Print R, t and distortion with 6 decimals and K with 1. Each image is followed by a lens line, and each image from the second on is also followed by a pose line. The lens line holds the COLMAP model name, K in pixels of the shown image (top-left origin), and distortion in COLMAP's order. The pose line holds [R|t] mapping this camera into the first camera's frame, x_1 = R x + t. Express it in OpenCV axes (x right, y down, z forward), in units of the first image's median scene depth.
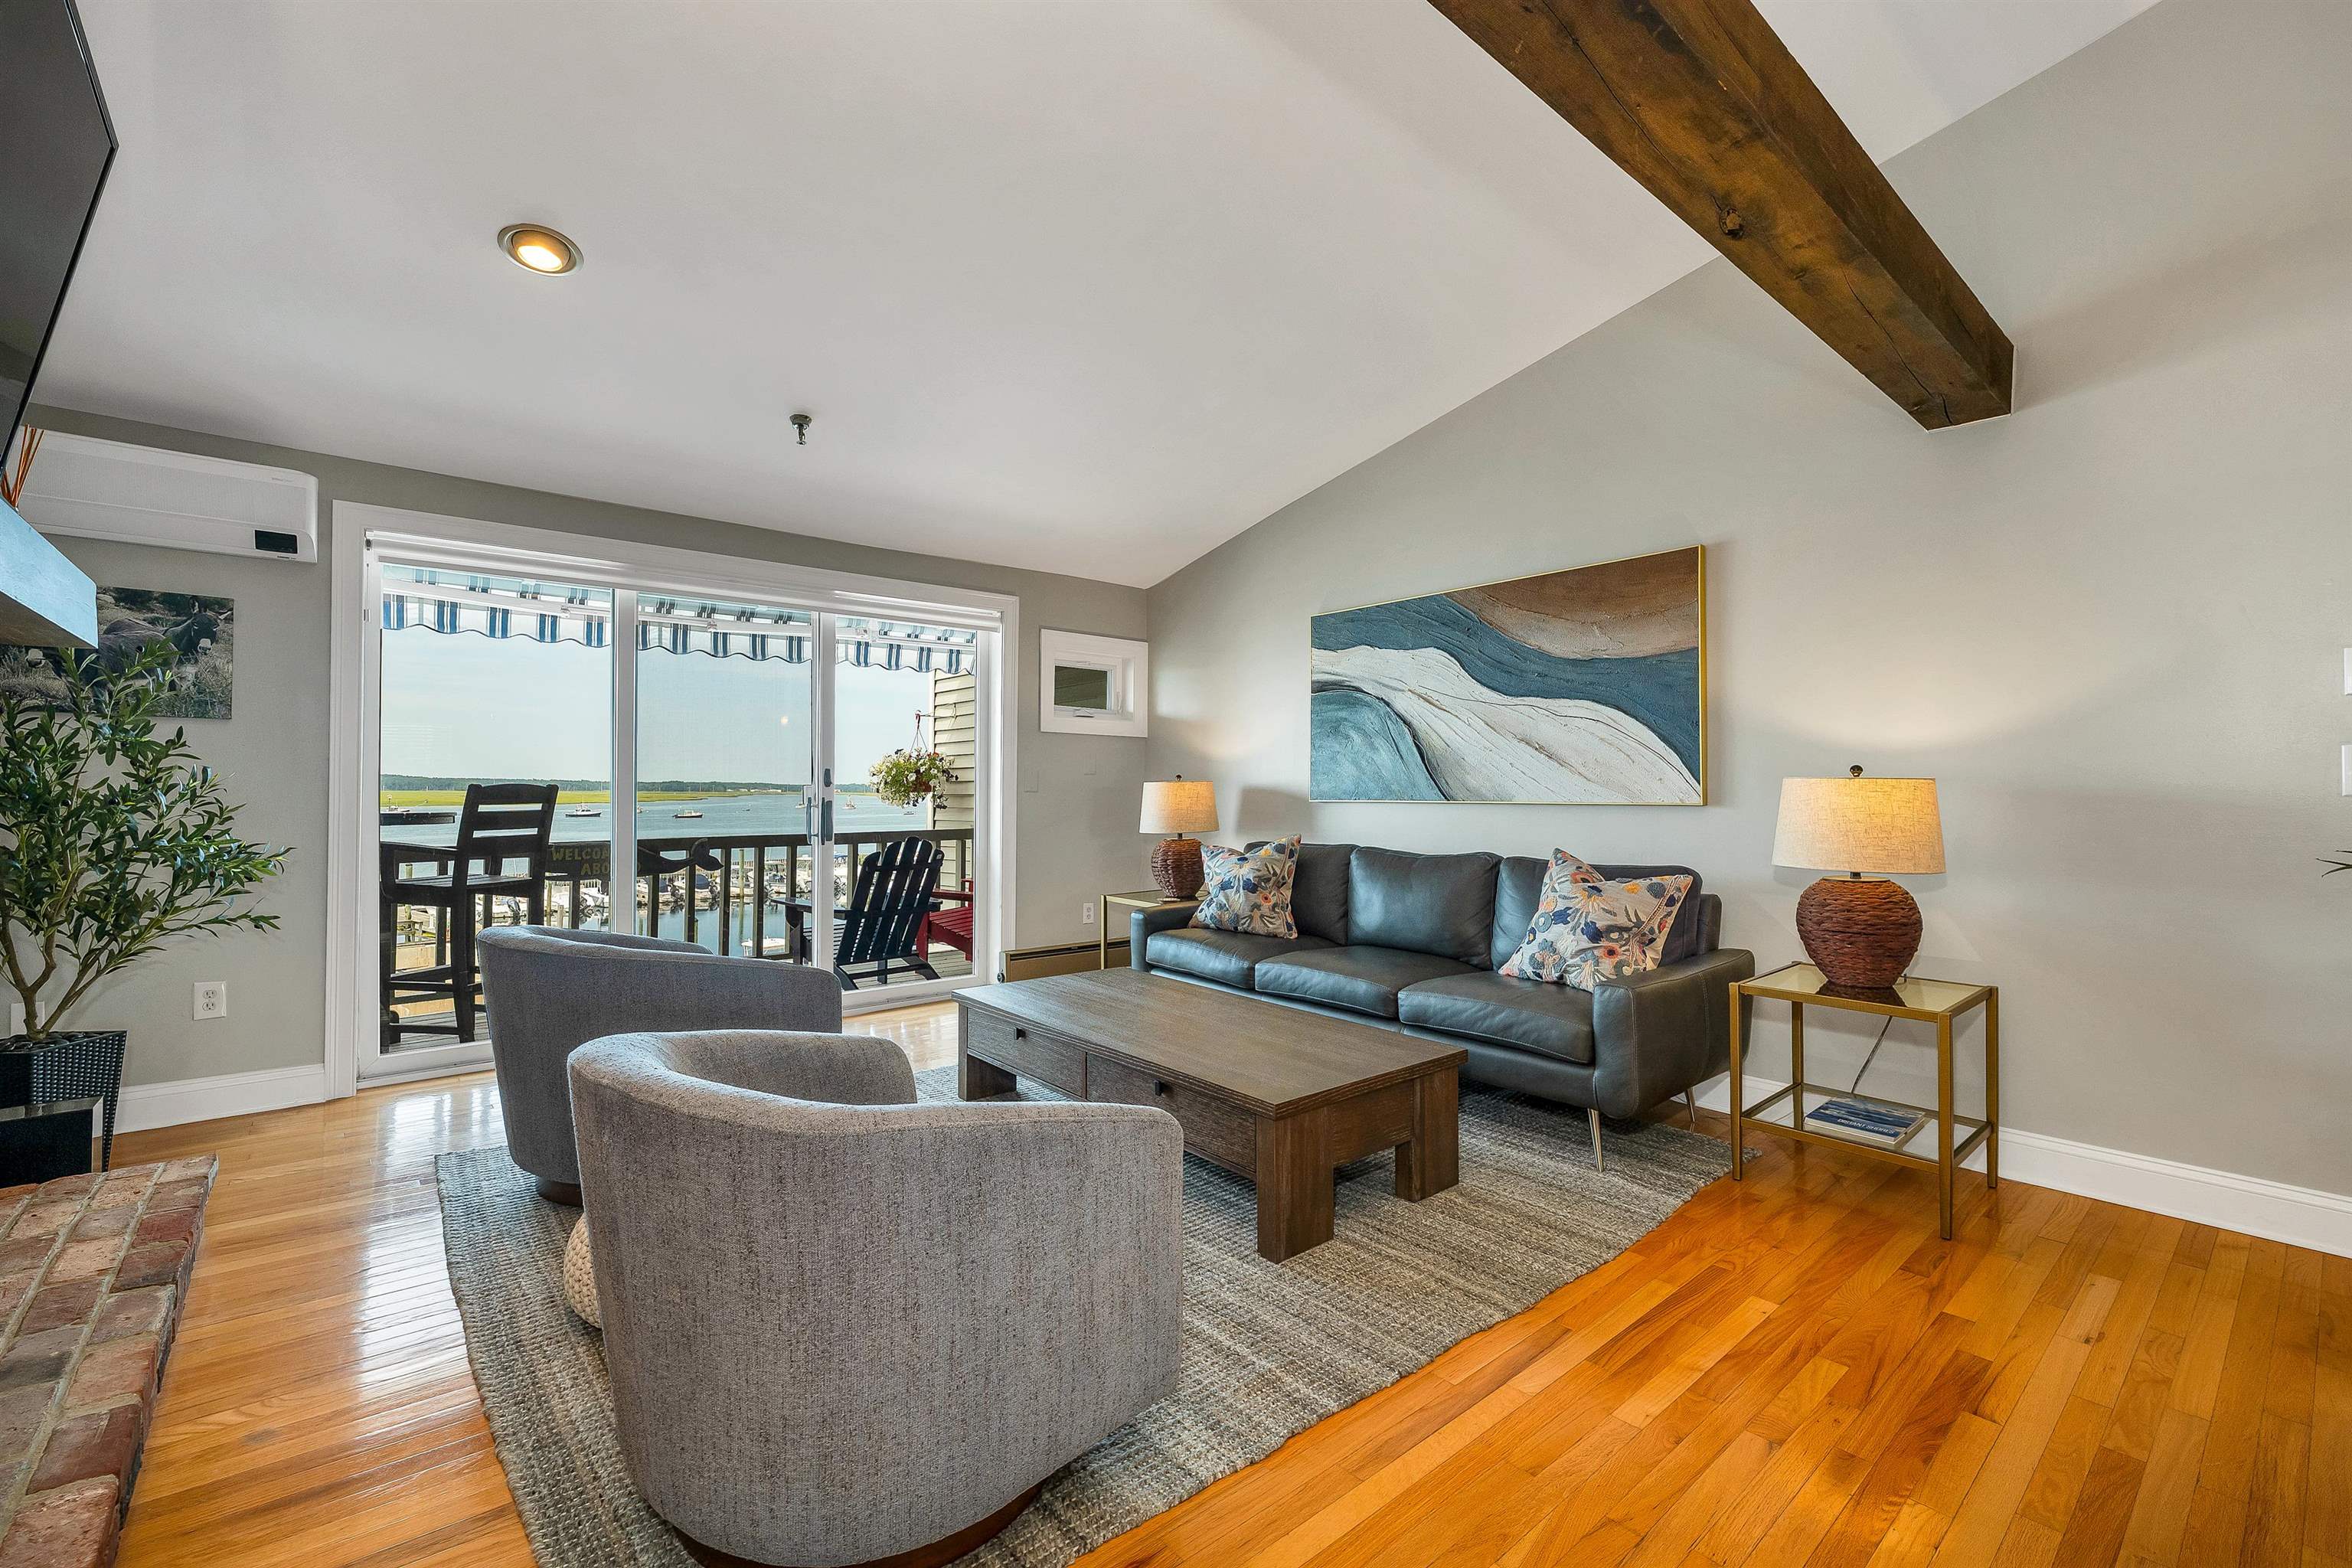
lens RADIAL K [[972.2, 0, 1161.7], [0, 972.2, 783.1], [0, 0, 1]] dist [0.001224, 0.000735]
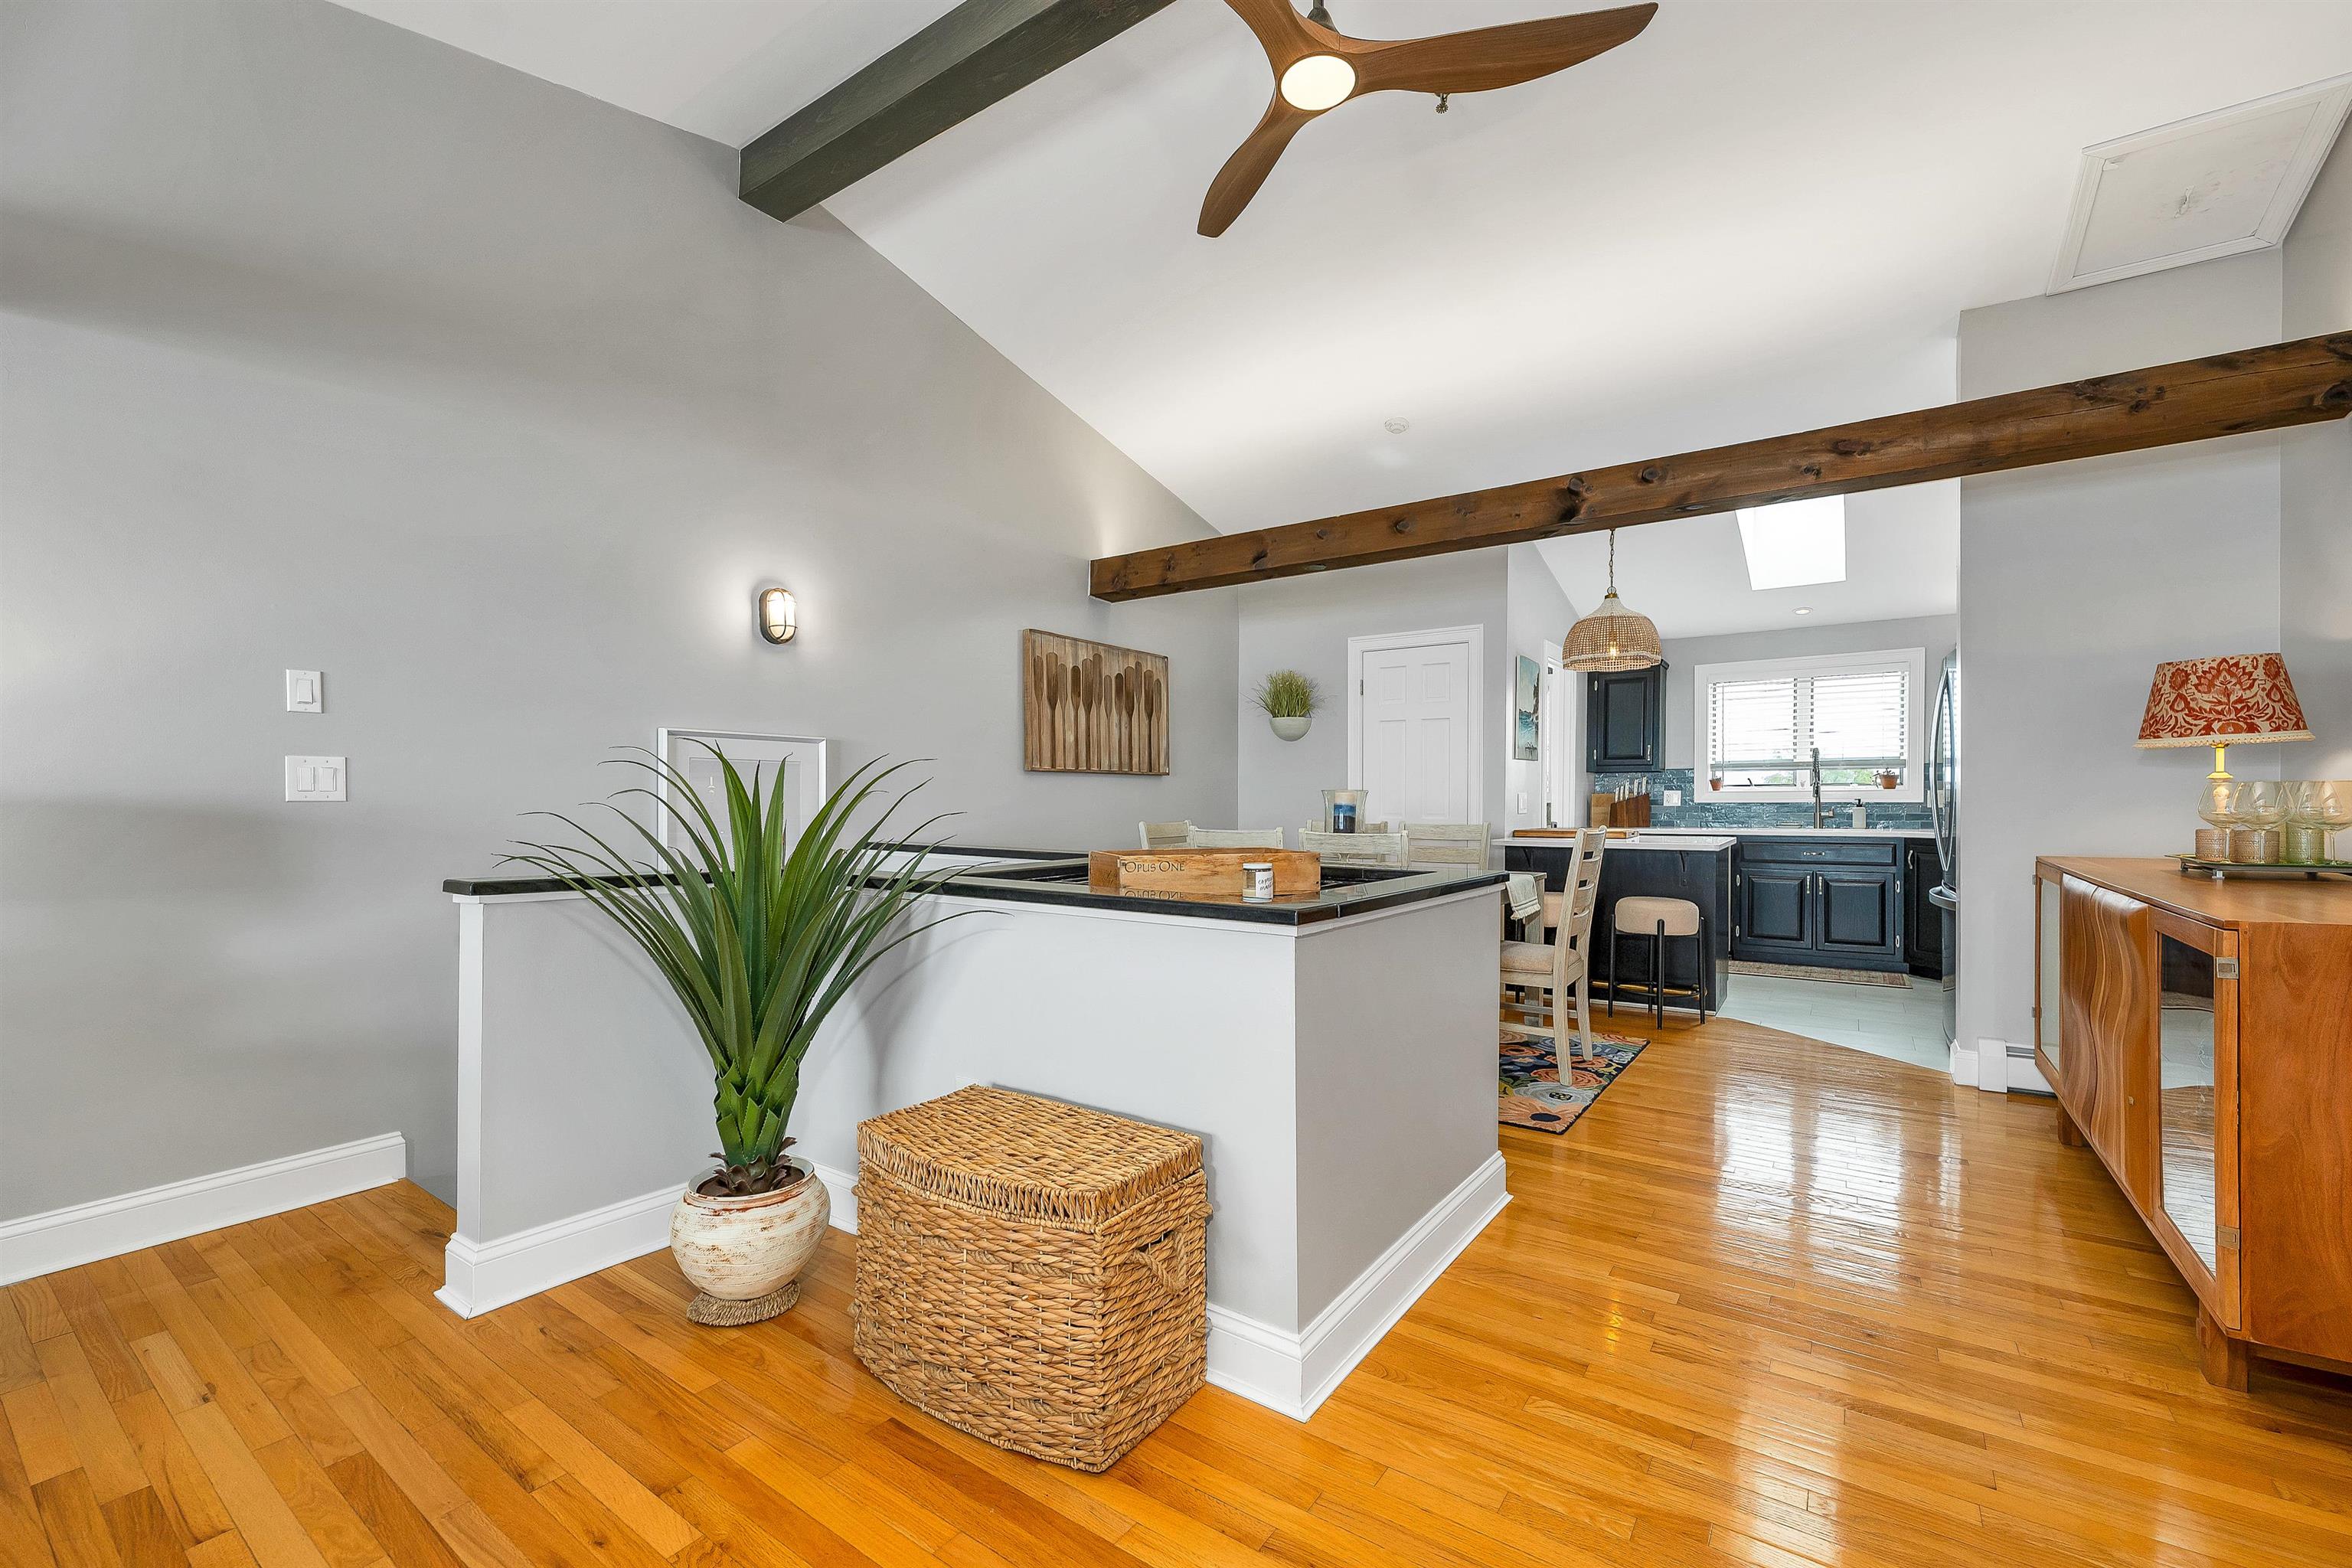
lens RADIAL K [[972.2, 0, 1179.8], [0, 972.2, 810.9], [0, 0, 1]] dist [0.001224, 0.000735]
pose [[-0.257102, -0.014736, 0.966272, -0.084070], [-0.010761, 0.999865, 0.012386, 0.000110], [-0.966324, -0.007213, -0.257226, 0.189630]]
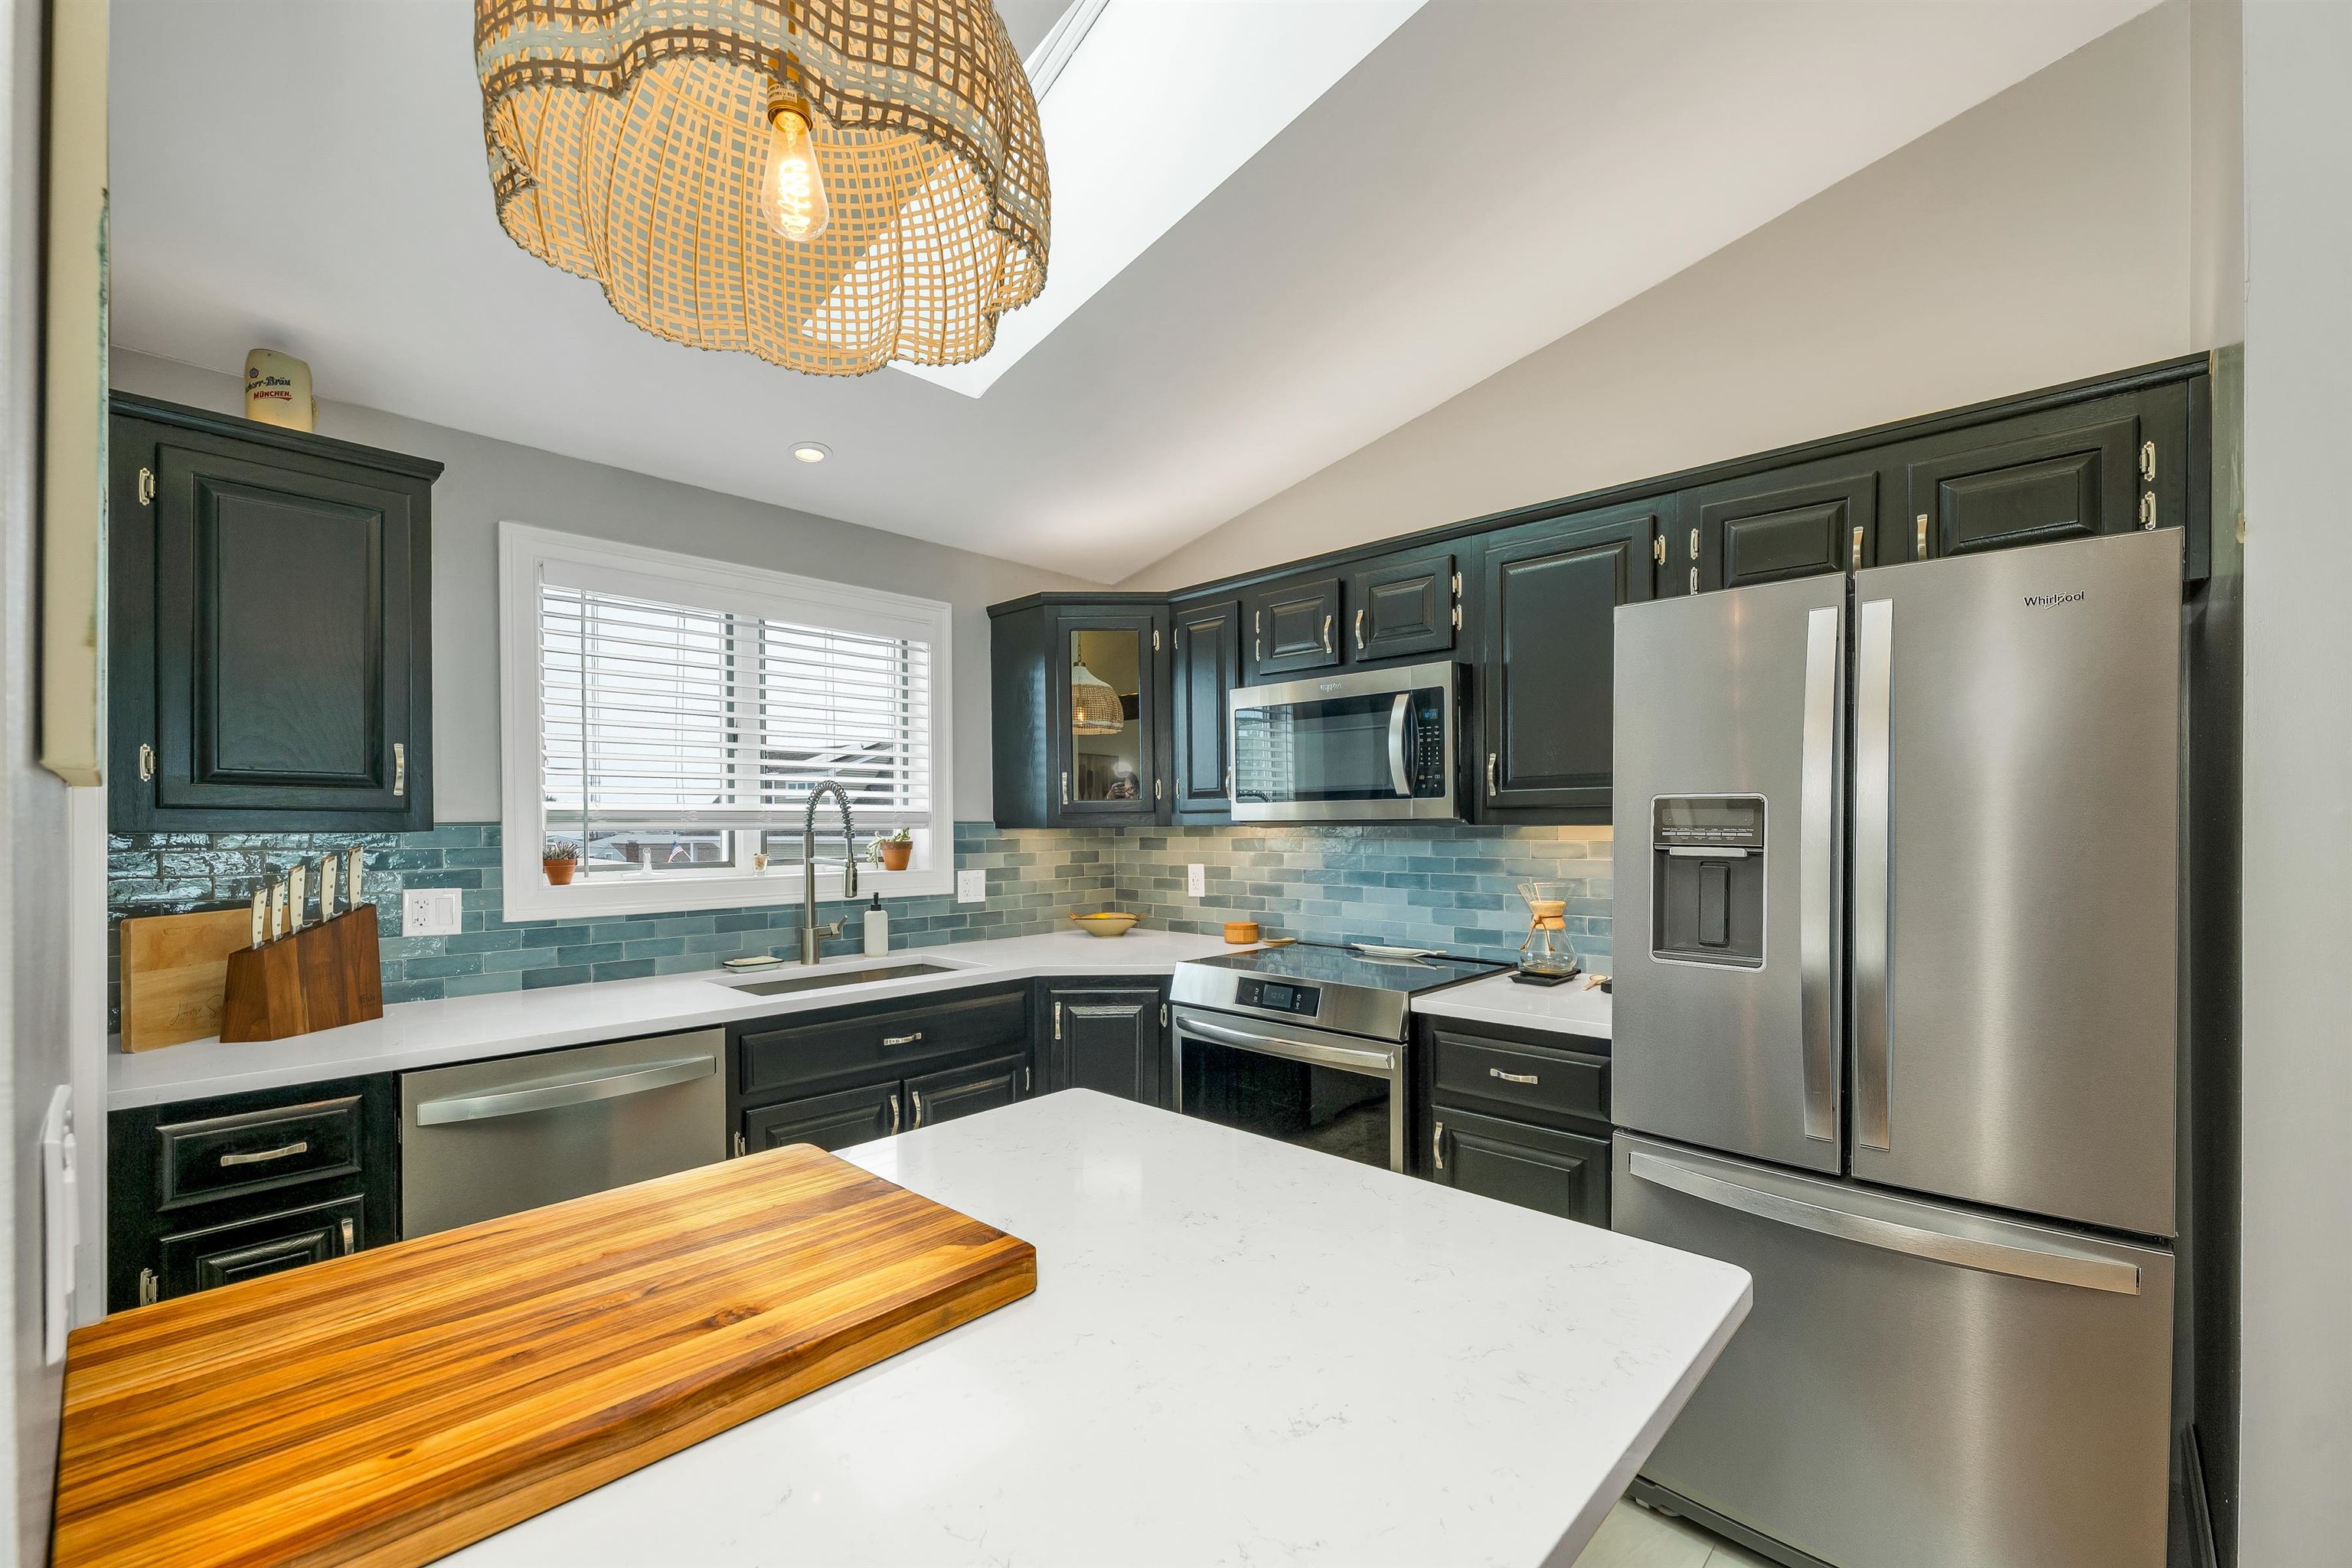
lens RADIAL K [[972.2, 0, 1162.6], [0, 972.2, 839.2], [0, 0, 1]] dist [0.001224, 0.000735]
pose [[-0.994728, -0.000787, -0.102549, 1.230457], [-0.000709, 0.999999, -0.000804, -0.063152], [0.102549, -0.000728, -0.994728, -0.643452]]
